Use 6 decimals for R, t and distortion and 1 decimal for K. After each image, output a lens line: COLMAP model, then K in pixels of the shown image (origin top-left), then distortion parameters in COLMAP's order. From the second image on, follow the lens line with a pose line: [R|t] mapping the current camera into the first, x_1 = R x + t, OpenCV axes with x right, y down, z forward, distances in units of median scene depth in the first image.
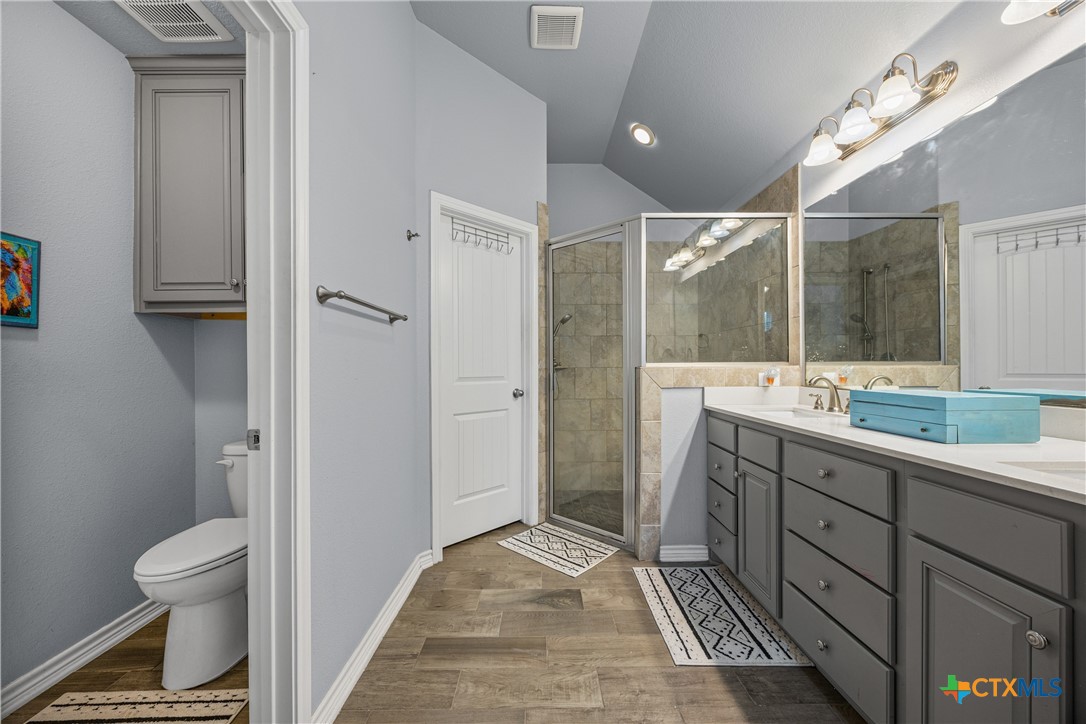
lens RADIAL K [[419.0, 0, 534.3], [0, 419.0, 361.7], [0, 0, 1]] dist [-0.003442, 0.000499]
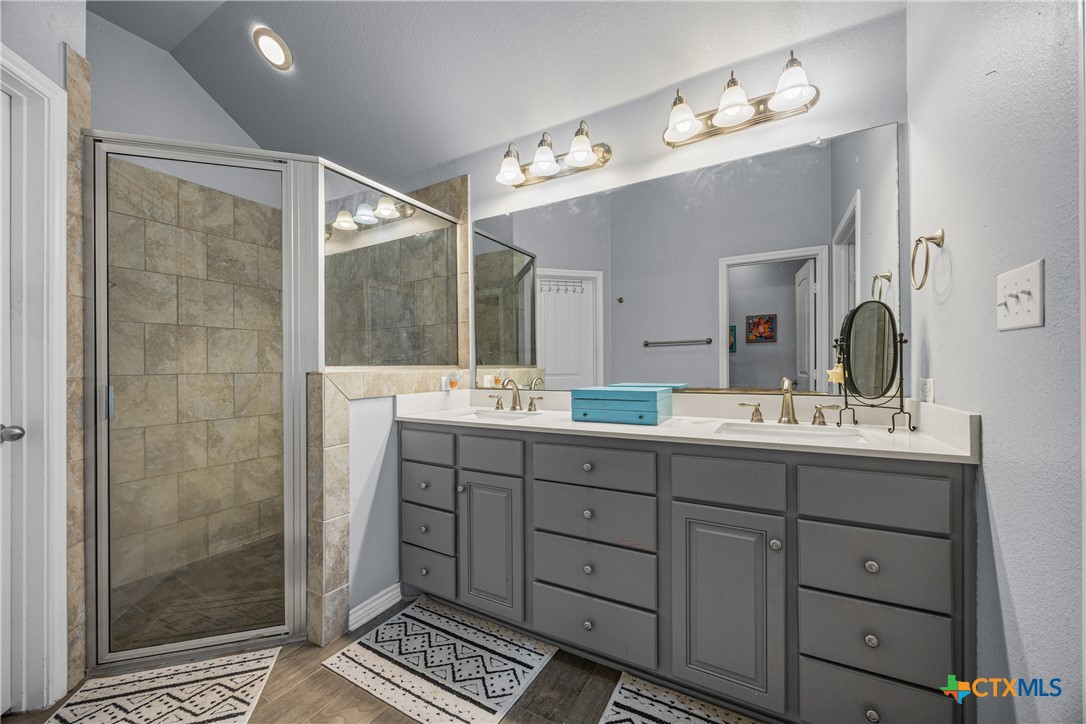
lens RADIAL K [[419.0, 0, 543.3], [0, 419.0, 363.8], [0, 0, 1]] dist [-0.003442, 0.000499]
pose [[0.482530, 0.005645, 0.875861, -0.188123], [-0.000015, 0.999979, -0.006437, 0.002771], [-0.875879, 0.003093, 0.482520, 0.332138]]
